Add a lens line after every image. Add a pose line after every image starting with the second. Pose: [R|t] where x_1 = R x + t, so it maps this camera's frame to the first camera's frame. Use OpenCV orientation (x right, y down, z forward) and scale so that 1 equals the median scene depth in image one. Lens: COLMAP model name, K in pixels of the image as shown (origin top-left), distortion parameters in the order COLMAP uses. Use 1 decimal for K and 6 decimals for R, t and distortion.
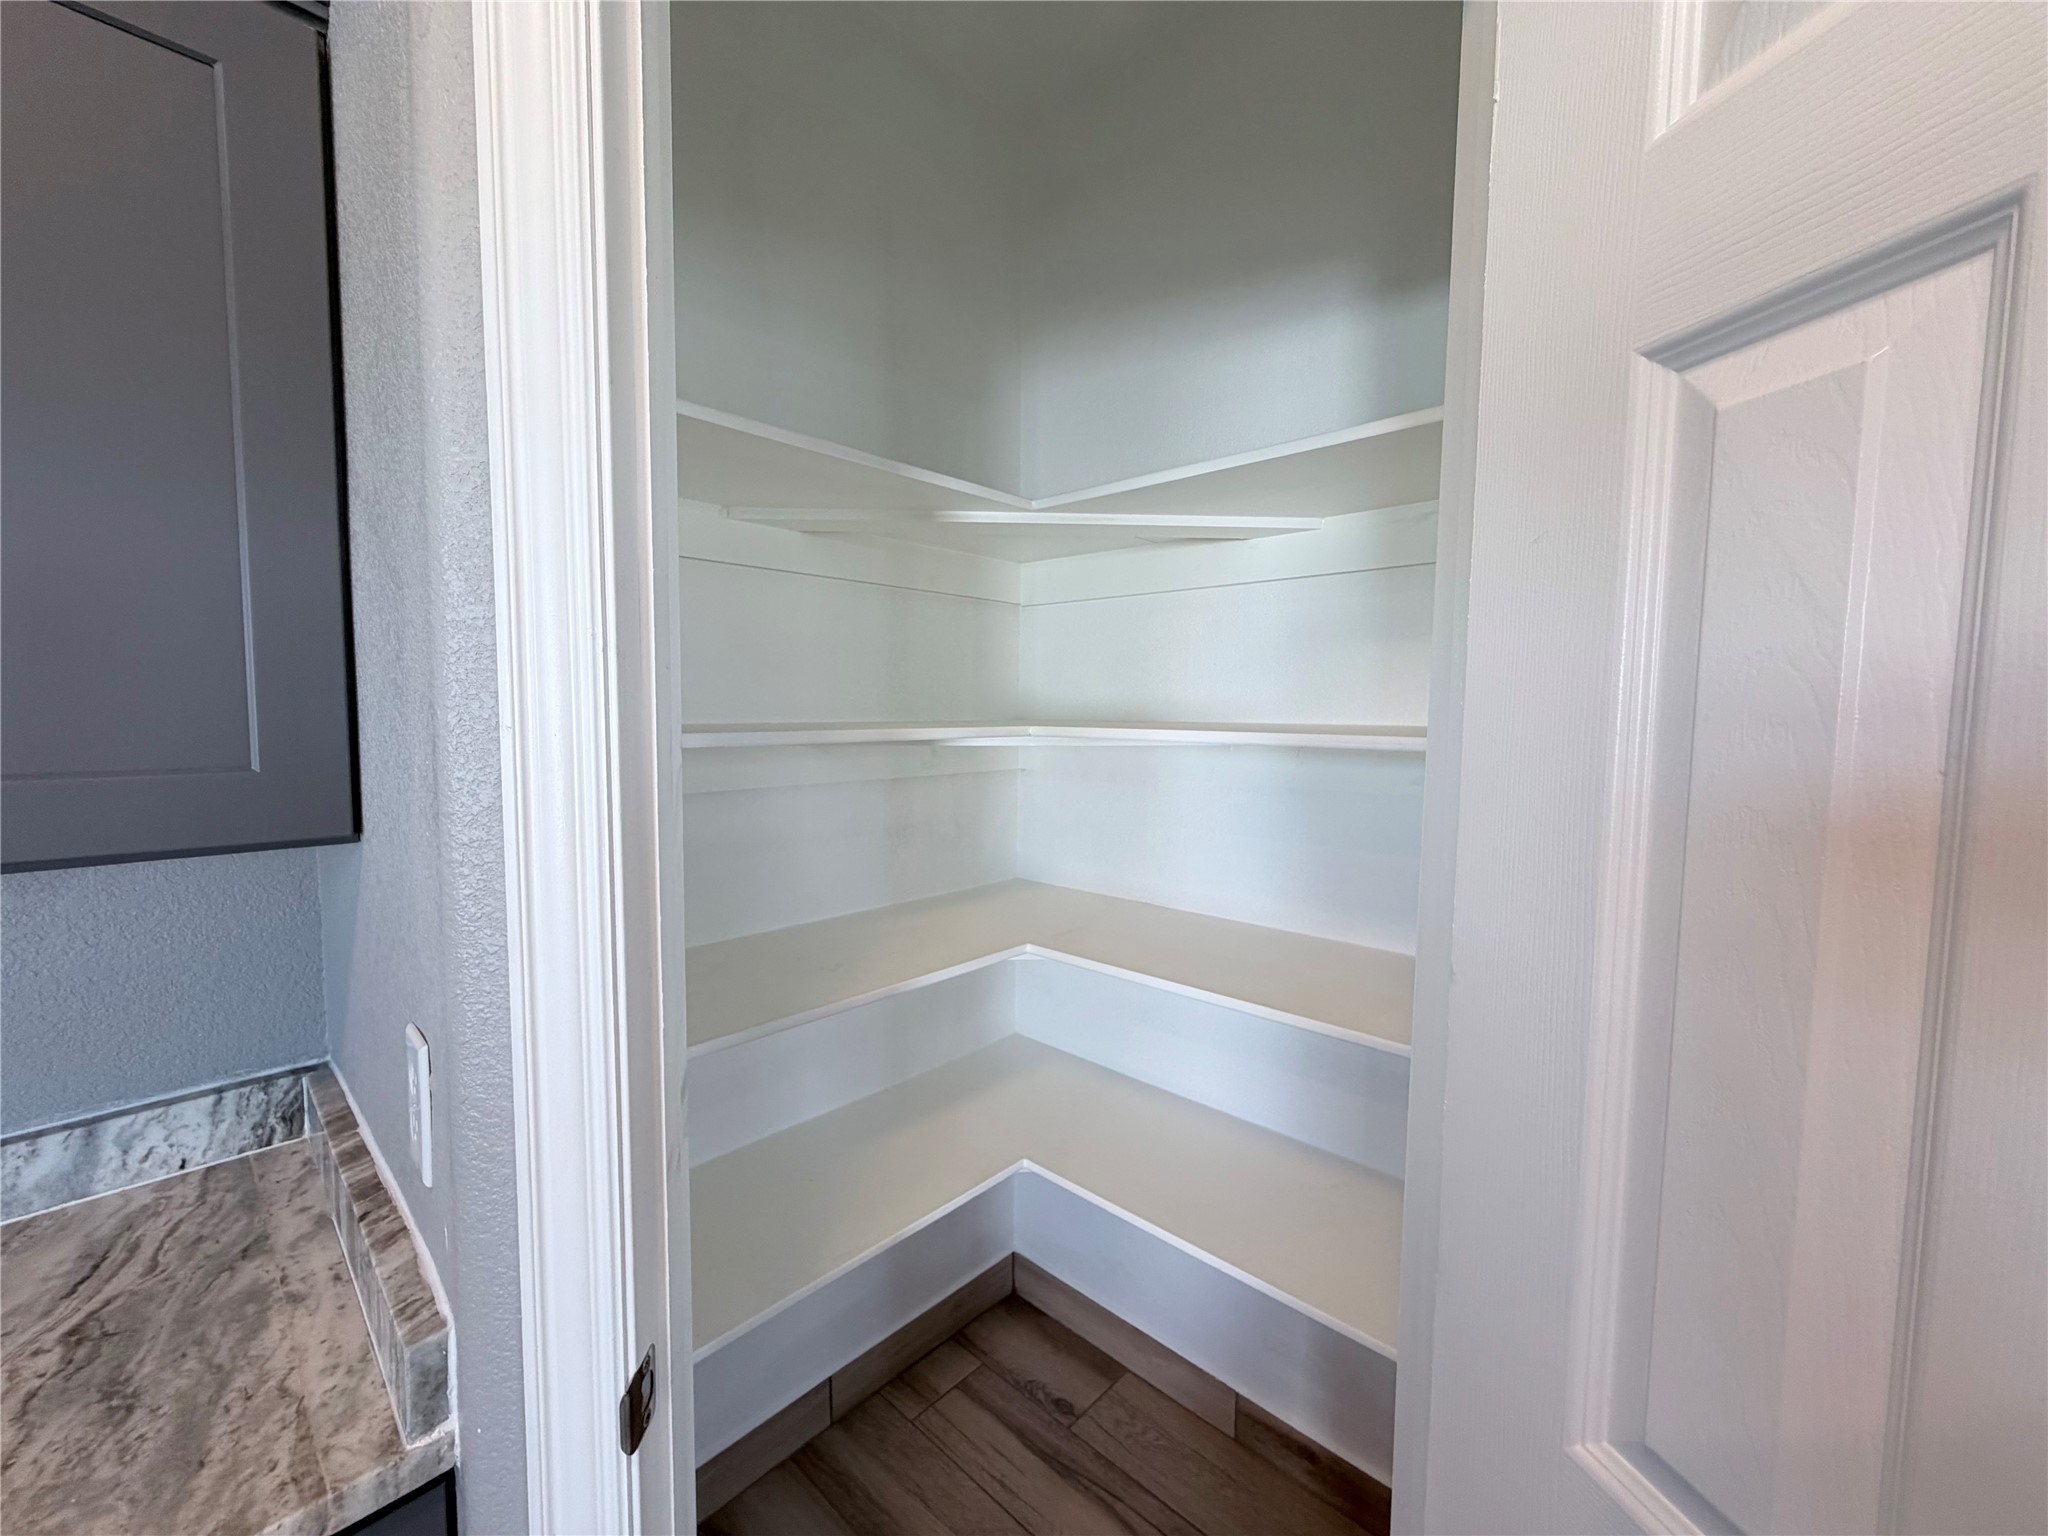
lens RADIAL K [[815.2, 0, 1024.0], [0, 815.2, 768.0], [0, 0, 1]] dist [0.002179, -0.000012]
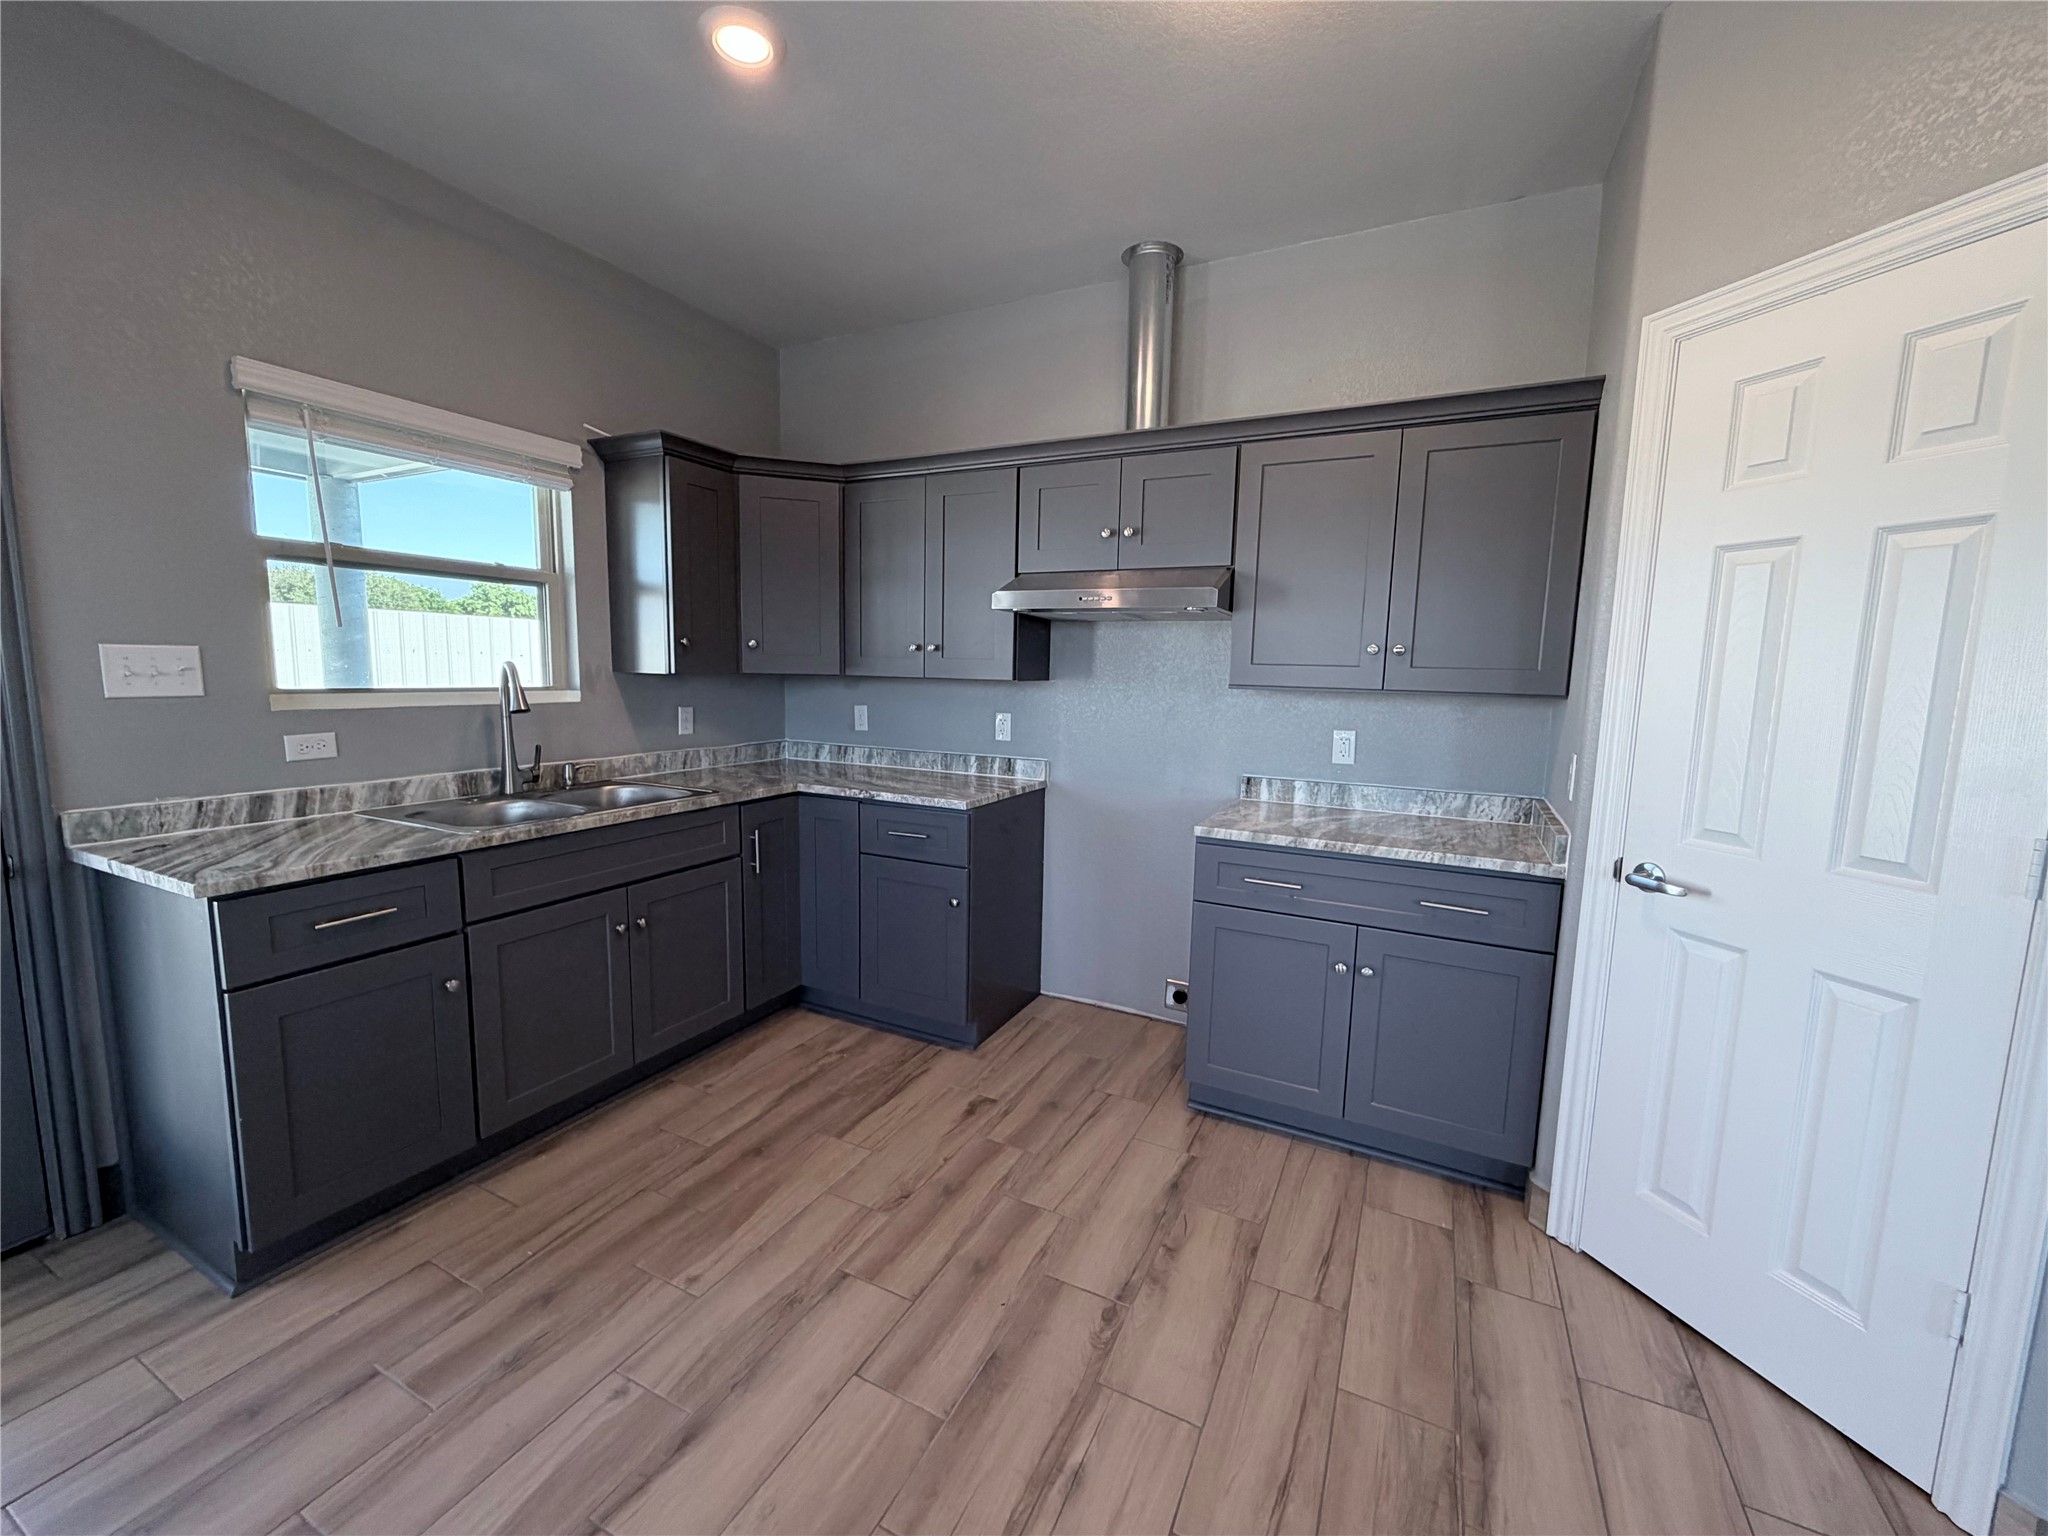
lens RADIAL K [[815.2, 0, 1024.0], [0, 815.2, 768.0], [0, 0, 1]] dist [0.002179, -0.000012]
pose [[0.279877, 0.115136, -0.953107, 1.234005], [-0.088207, 0.991667, 0.093893, 0.210488], [0.955975, 0.057793, 0.287700, -1.426296]]
